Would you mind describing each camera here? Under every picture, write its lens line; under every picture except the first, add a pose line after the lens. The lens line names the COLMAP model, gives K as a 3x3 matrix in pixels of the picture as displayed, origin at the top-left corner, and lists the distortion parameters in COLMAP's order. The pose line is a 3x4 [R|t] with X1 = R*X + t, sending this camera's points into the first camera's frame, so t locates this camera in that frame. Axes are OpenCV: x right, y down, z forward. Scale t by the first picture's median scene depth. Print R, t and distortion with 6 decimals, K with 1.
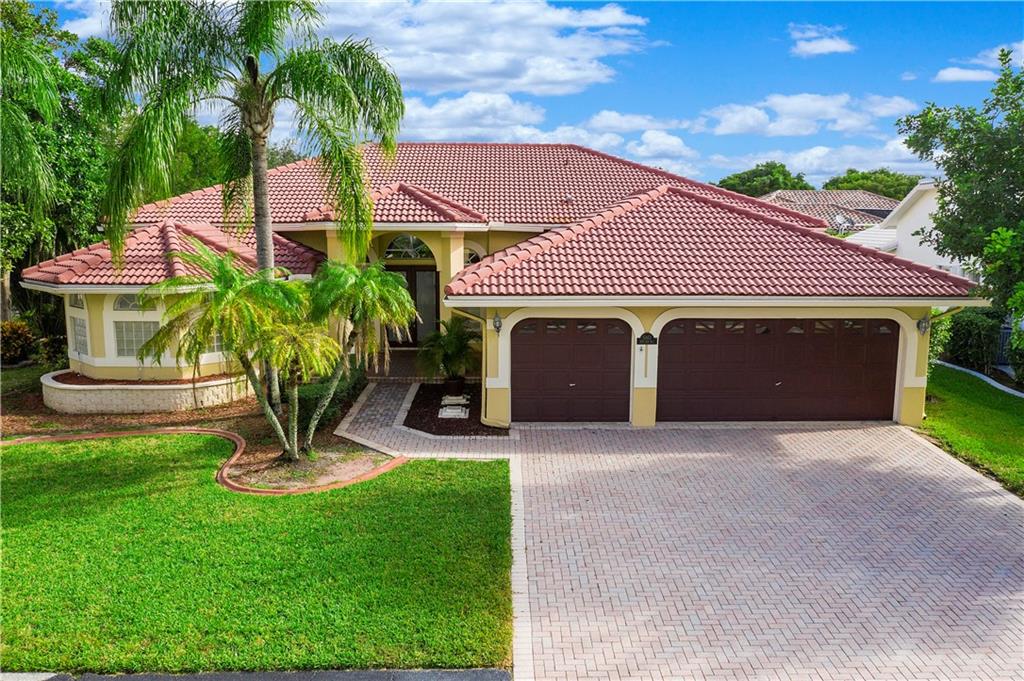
lens RADIAL K [[804.5, 0, 512.0], [0, 804.5, 340.5], [0, 0, 1]] dist [-0.012290, -0.002792]
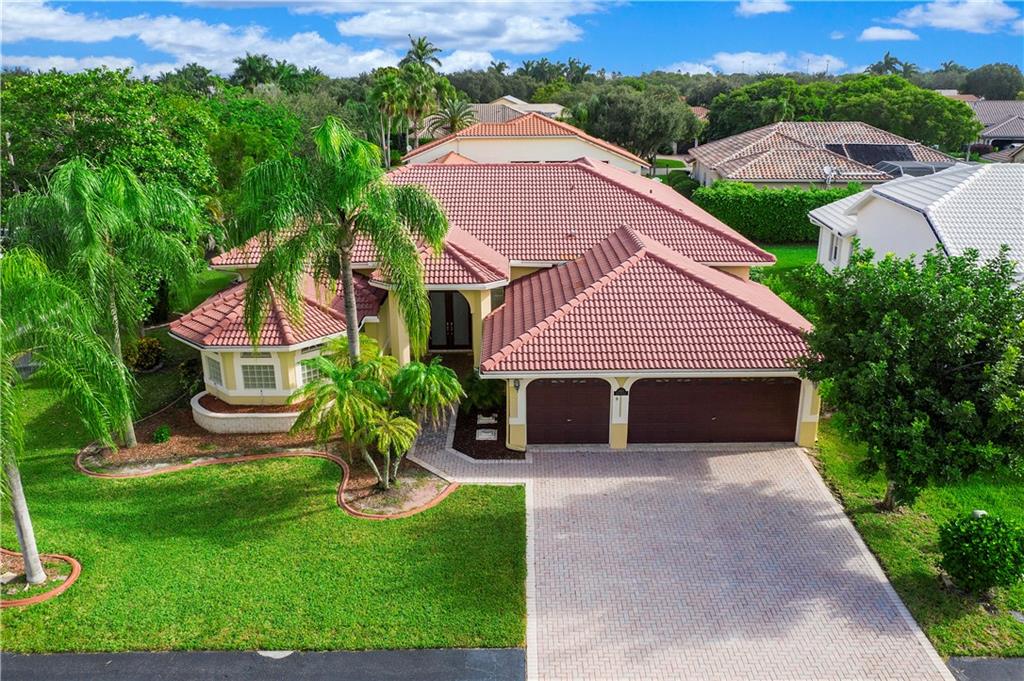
lens RADIAL K [[804.5, 0, 512.0], [0, 804.5, 340.5], [0, 0, 1]] dist [-0.012290, -0.002792]
pose [[0.999706, -0.004352, -0.023864, 0.008987], [0.008243, 0.986185, 0.165442, -0.375353], [0.022814, -0.165590, 0.985931, -0.458179]]
